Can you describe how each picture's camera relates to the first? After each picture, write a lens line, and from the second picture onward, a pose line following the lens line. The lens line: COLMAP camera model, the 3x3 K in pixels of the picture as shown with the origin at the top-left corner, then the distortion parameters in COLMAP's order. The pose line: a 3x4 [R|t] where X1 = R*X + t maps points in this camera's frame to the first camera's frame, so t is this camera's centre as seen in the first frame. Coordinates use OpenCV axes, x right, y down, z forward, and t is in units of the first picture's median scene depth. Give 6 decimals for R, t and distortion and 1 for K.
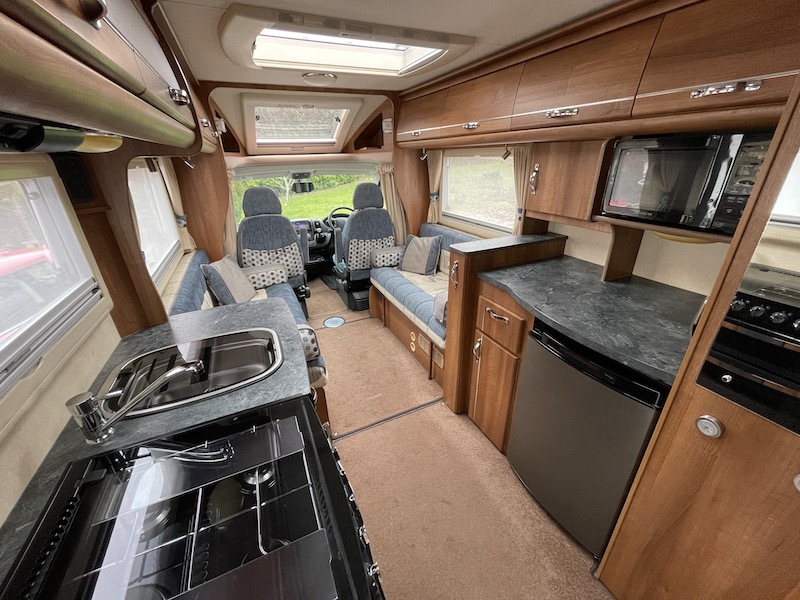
lens RADIAL K [[318.8, 0, 398.2], [0, 318.8, 302.0], [0, 0, 1]] dist [-0.007839, 0.000573]
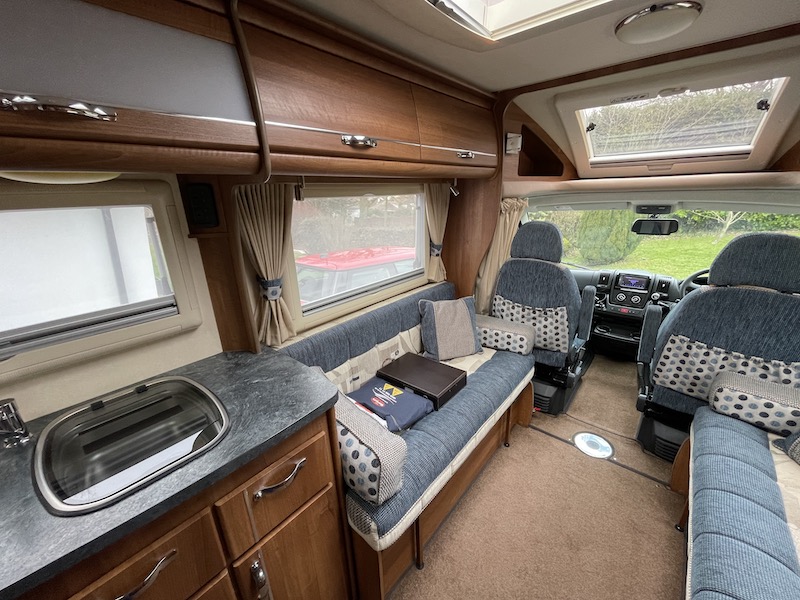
lens RADIAL K [[318.8, 0, 398.2], [0, 318.8, 302.0], [0, 0, 1]] dist [-0.007839, 0.000573]
pose [[0.410899, 0.303557, -0.859660, 0.095973], [-0.361222, 0.919975, 0.152199, -0.164498], [0.837067, 0.247990, 0.487669, 0.369708]]
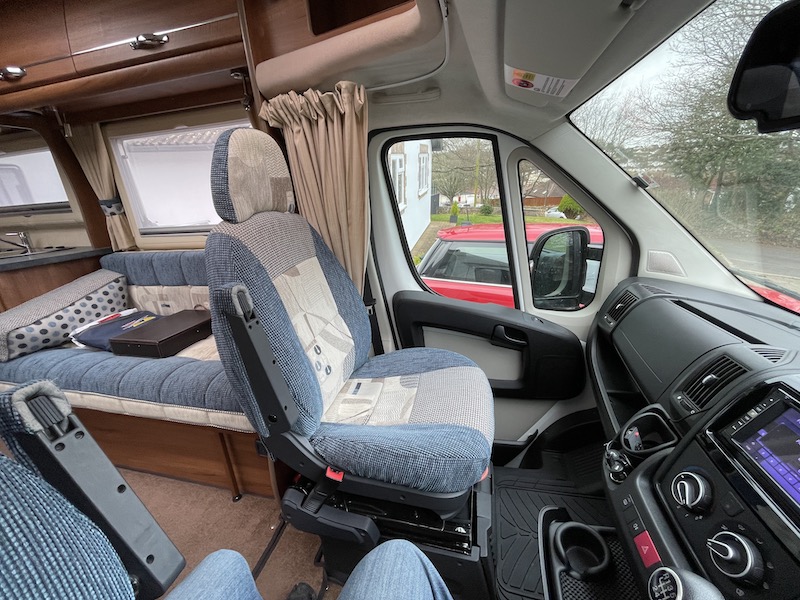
lens RADIAL K [[318.8, 0, 398.2], [0, 318.8, 302.0], [0, 0, 1]] dist [-0.007839, 0.000573]
pose [[-0.620036, 0.312853, -0.719499, -0.211355], [-0.259220, 0.783870, 0.564228, -0.395610], [0.740514, 0.536350, -0.404930, 1.186701]]
